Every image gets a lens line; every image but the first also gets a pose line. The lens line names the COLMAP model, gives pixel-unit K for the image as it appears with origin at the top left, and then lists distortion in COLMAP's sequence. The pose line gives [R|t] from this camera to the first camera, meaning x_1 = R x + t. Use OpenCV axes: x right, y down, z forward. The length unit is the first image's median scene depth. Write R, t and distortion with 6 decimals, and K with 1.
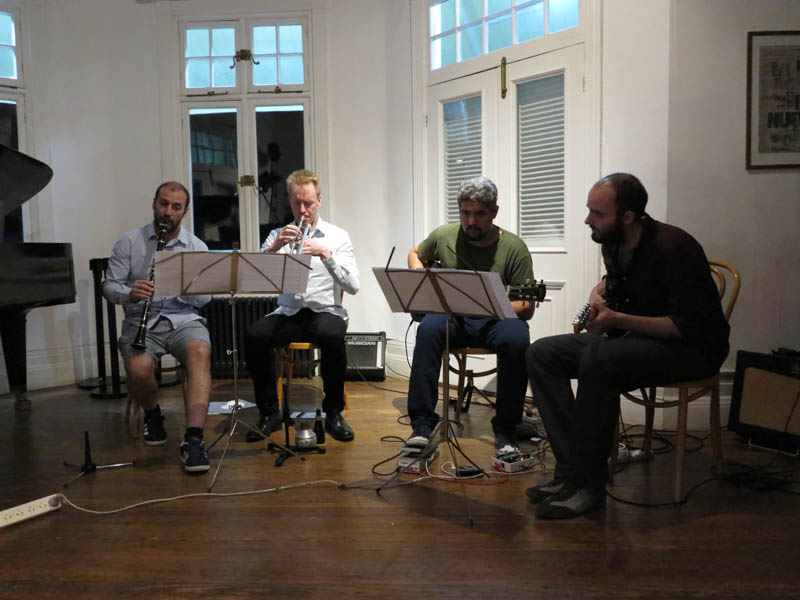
lens RADIAL K [[671.8, 0, 400.0], [0, 671.8, 300.0], [0, 0, 1]] dist [0.003435, 0.001206]
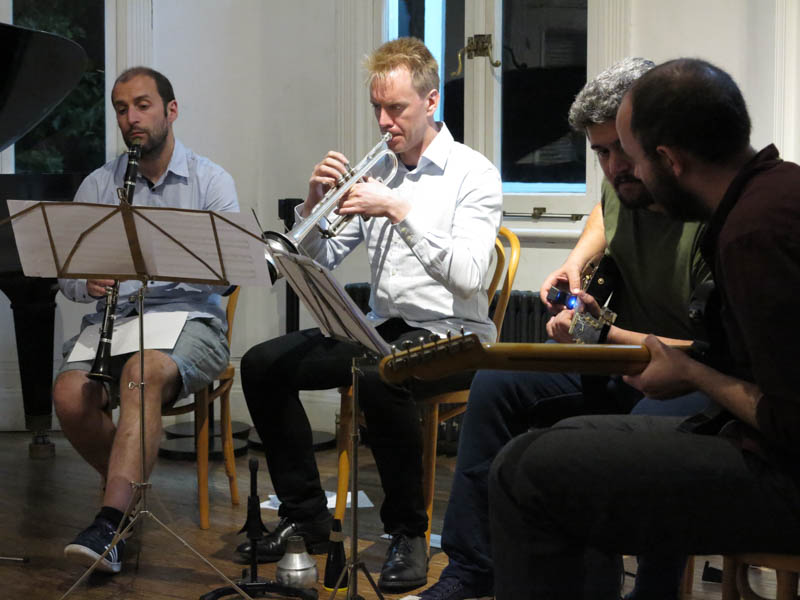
lens RADIAL K [[1659.6, 0, 400.0], [0, 1659.6, 300.0], [0, 0, 1]] dist [-0.013174, 0.020280]
pose [[0.830734, 0.062755, -0.553120, 0.630876], [-0.058320, 0.997969, 0.025635, -0.037519], [0.553606, 0.010962, 0.832707, -0.026534]]
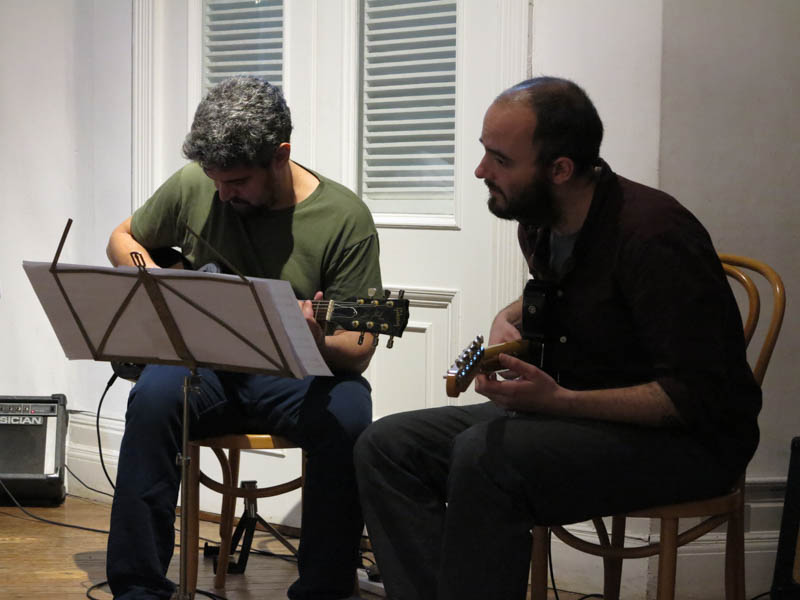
lens RADIAL K [[1576.7, 0, 400.0], [0, 1576.7, 300.0], [0, 0, 1]] dist [-0.059296, -0.270366]
pose [[0.985283, 0.012822, 0.170449, 0.024455], [-0.011994, 0.999911, -0.005885, -0.015717], [-0.170509, 0.003754, 0.985349, -0.080388]]
